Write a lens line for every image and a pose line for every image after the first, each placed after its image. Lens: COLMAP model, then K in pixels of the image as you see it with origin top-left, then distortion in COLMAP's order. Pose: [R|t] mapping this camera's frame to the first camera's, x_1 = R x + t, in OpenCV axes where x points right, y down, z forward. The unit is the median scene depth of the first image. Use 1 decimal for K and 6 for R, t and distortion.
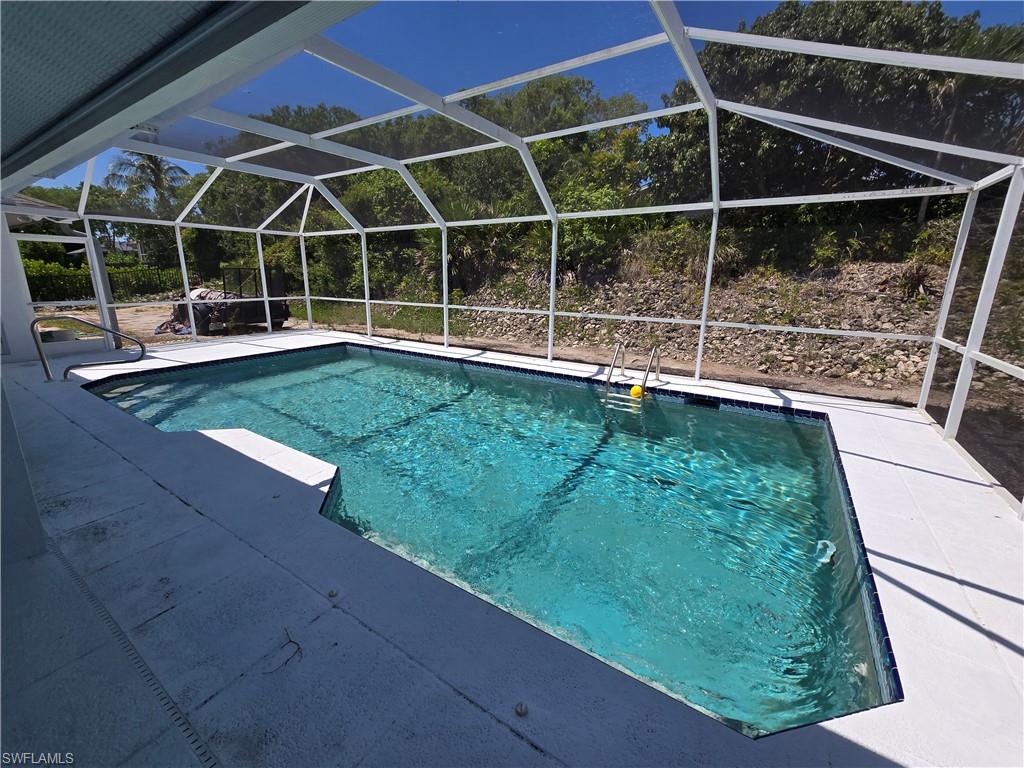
lens RADIAL K [[418.6, 0, 513.9], [0, 418.6, 369.4], [0, 0, 1]] dist [-0.005740, 0.001206]
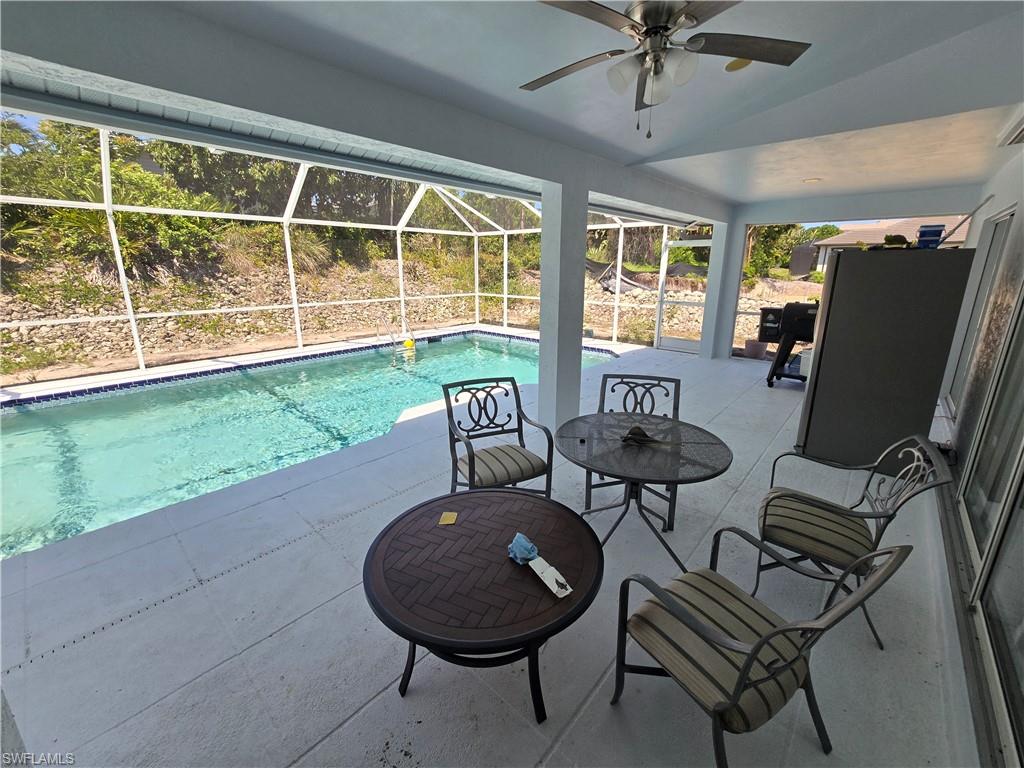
lens RADIAL K [[418.6, 0, 519.1], [0, 418.6, 379.0], [0, 0, 1]] dist [-0.005740, 0.001206]
pose [[0.144256, -0.269920, 0.952016, -0.841139], [0.219829, 0.946780, 0.235125, -0.070787], [-0.964814, 0.175362, 0.195915, 0.204506]]
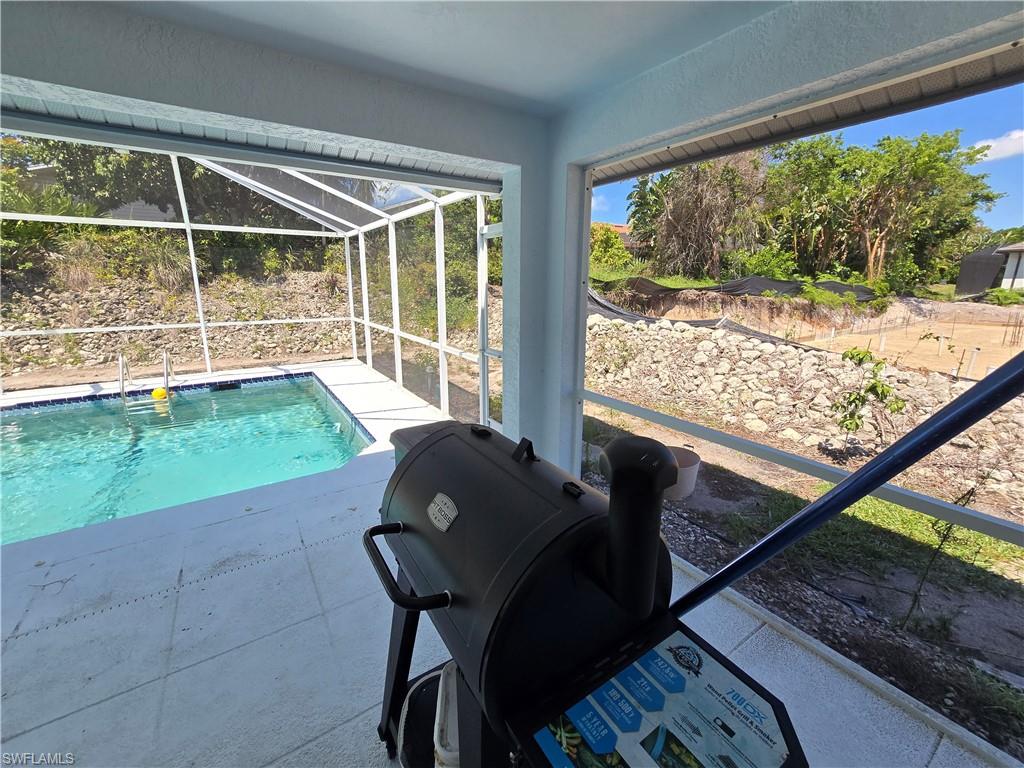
lens RADIAL K [[418.6, 0, 509.5], [0, 418.6, 378.0], [0, 0, 1]] dist [-0.005740, 0.001206]
pose [[0.402769, -0.220415, 0.888366, -0.202584], [0.204114, 0.967760, 0.147572, 0.027391], [-0.892252, 0.121891, 0.434774, -0.196312]]
